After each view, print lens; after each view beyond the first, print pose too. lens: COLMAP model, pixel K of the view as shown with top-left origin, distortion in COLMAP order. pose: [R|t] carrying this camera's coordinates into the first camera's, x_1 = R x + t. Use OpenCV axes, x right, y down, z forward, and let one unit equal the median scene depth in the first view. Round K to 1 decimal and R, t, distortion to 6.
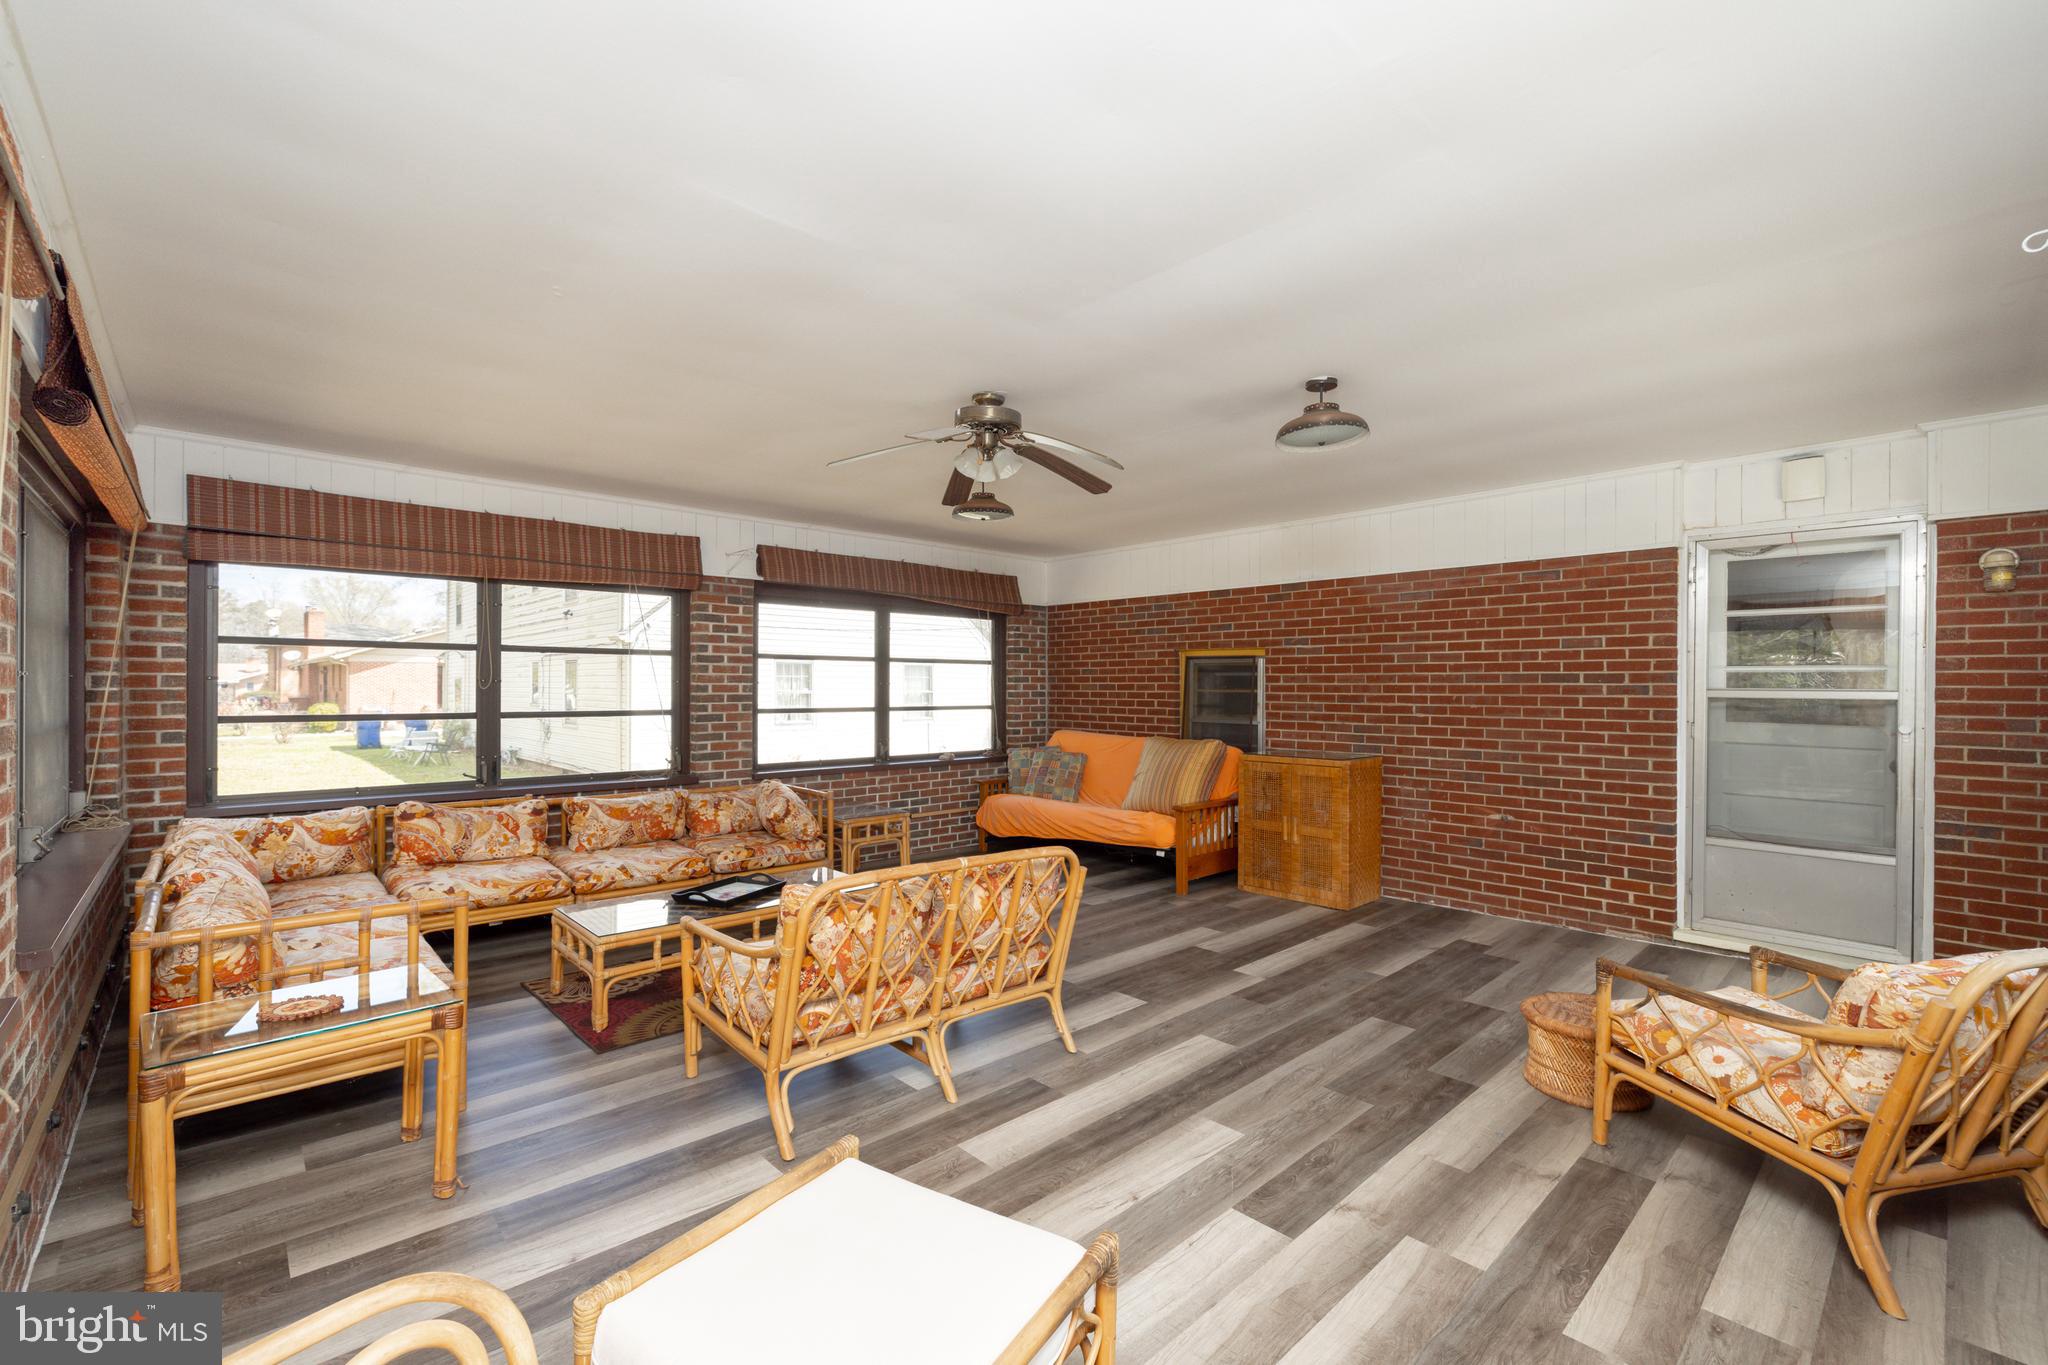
lens RADIAL K [[866.7, 0, 1020.6], [0, 866.7, 685.2], [0, 0, 1]] dist [0.002976, 0.000177]
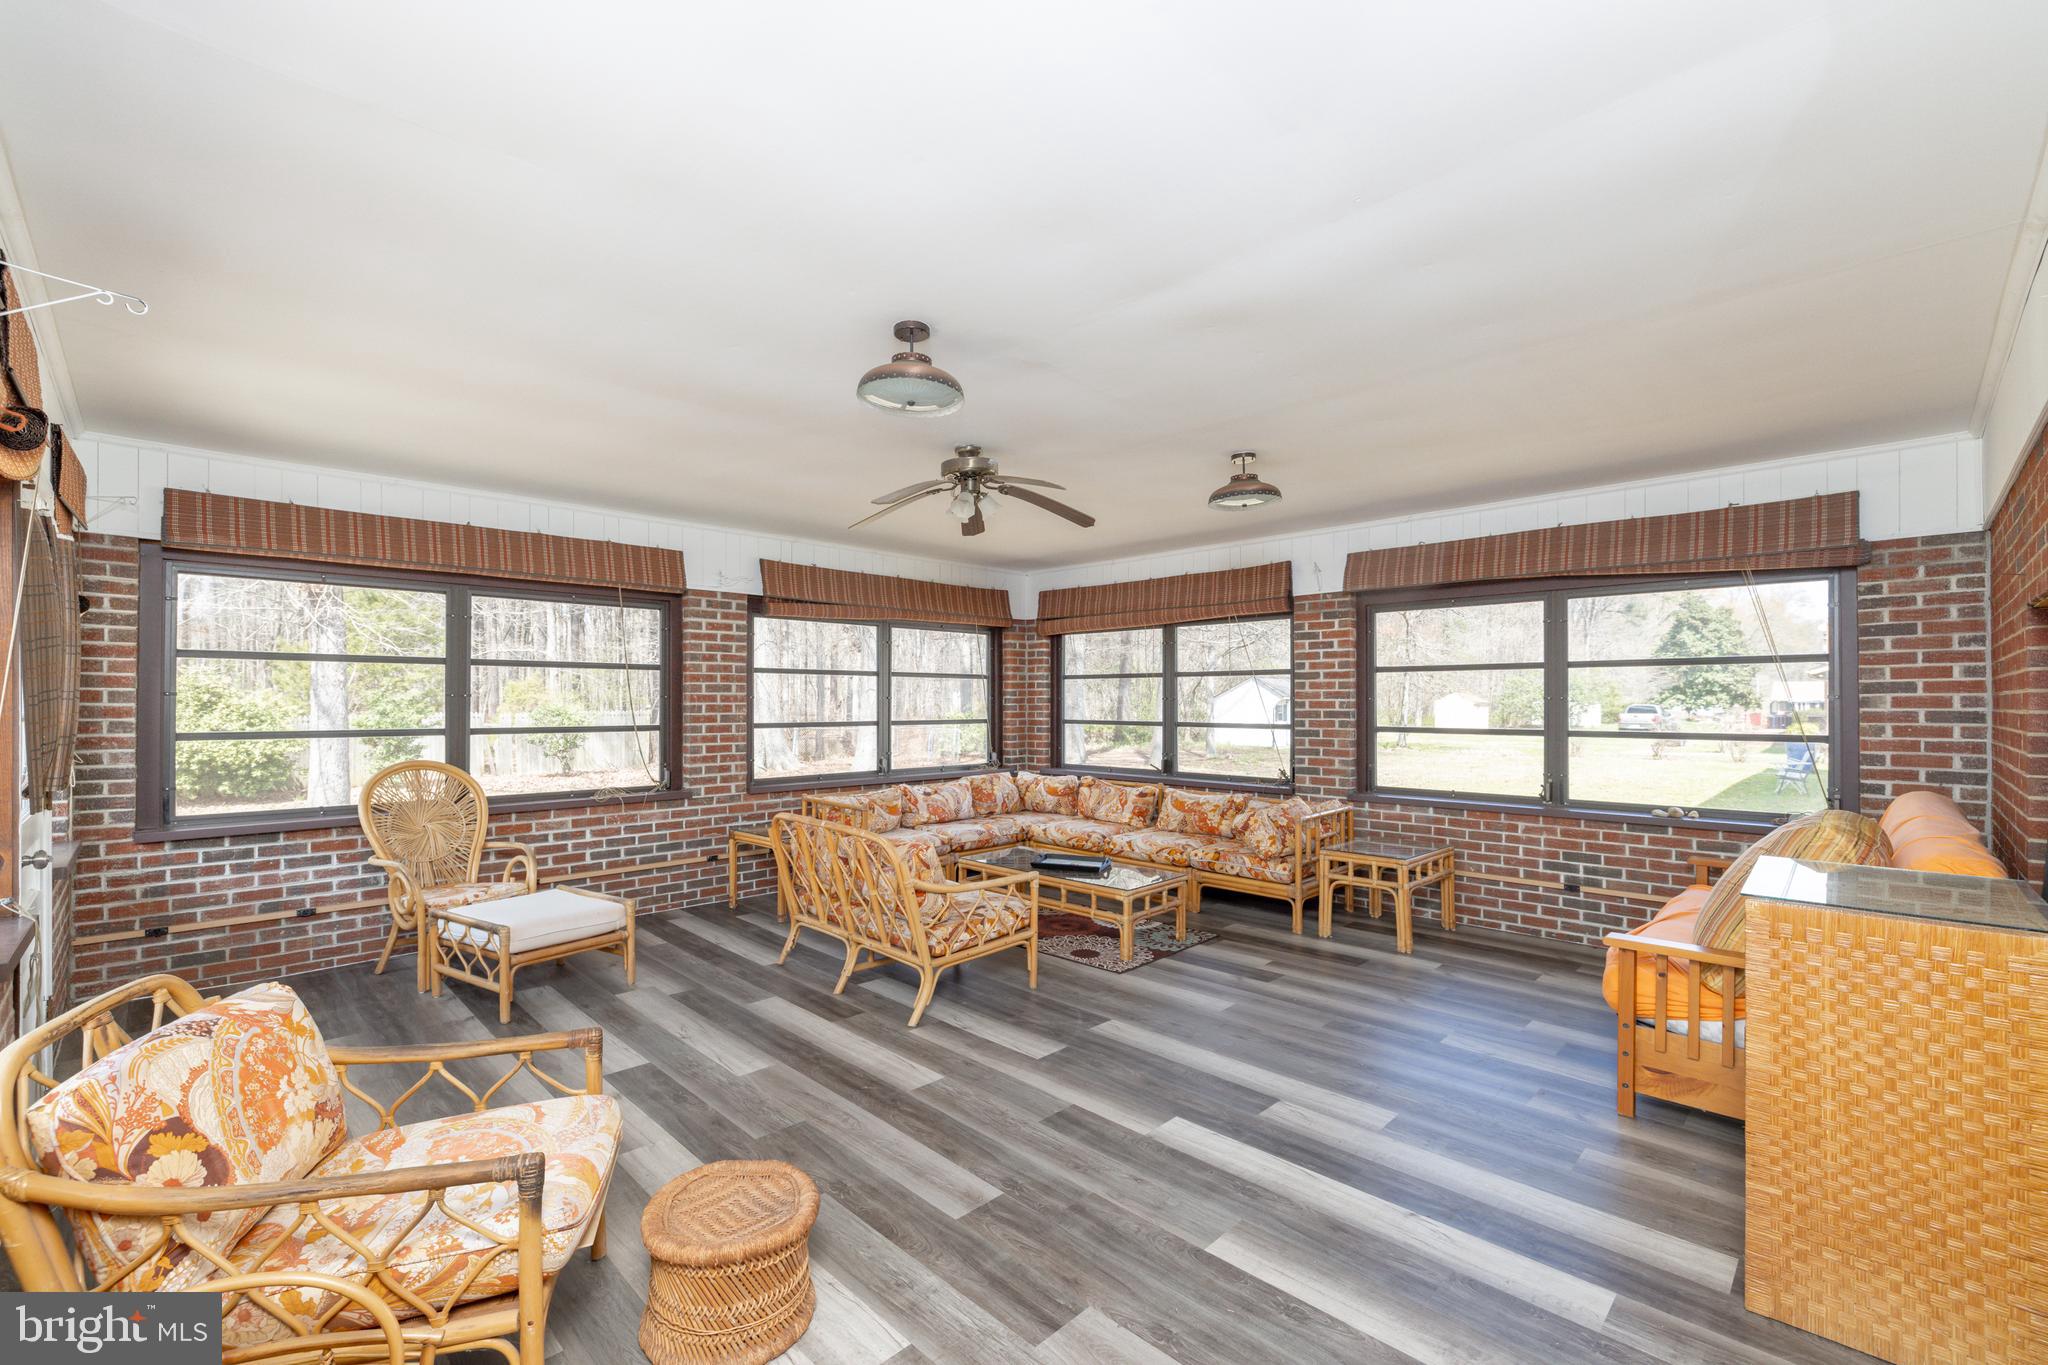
lens RADIAL K [[866.7, 0, 981.5], [0, 866.7, 705.1], [0, 0, 1]] dist [0.002976, 0.000177]
pose [[0.009172, -0.002339, -0.999955, 0.744730], [0.001842, 0.999996, -0.002323, 0.006929], [0.999956, -0.001821, 0.009177, 0.679678]]
